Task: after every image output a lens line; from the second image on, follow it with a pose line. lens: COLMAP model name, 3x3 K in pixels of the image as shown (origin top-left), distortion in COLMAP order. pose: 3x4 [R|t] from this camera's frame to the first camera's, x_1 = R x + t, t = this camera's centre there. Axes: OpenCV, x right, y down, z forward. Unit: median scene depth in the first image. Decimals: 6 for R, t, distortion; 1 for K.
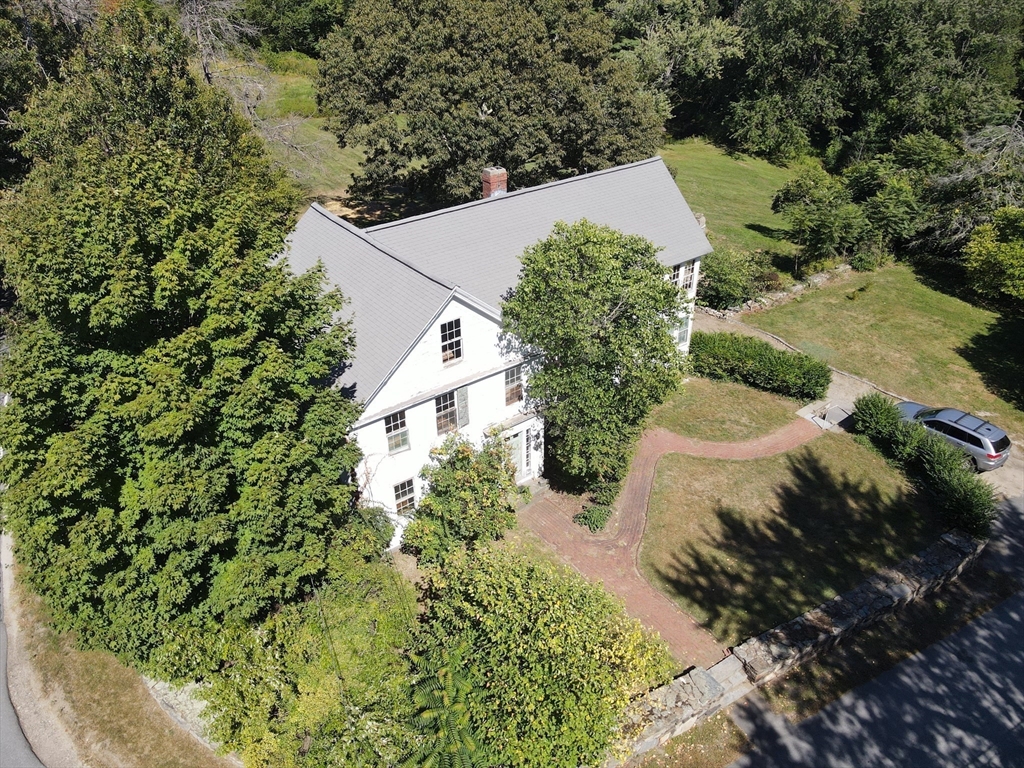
lens RADIAL K [[724.2, 0, 512.8], [0, 724.2, 383.6], [0, 0, 1]] dist [-0.010540, -0.009855]
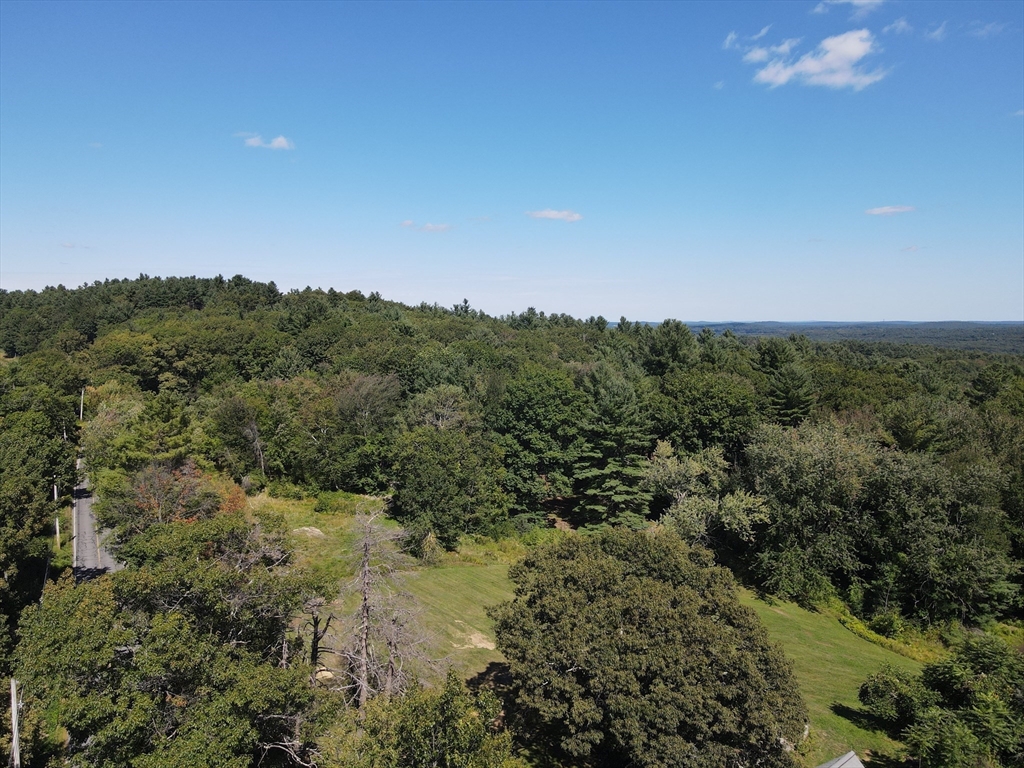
lens RADIAL K [[724.2, 0, 510.2], [0, 724.2, 385.3], [0, 0, 1]] dist [-0.010540, -0.009855]
pose [[0.997493, 0.002984, 0.070702, -0.173397], [0.029302, 0.892019, -0.451046, -0.139800], [-0.064414, 0.451987, 0.889696, -0.094357]]
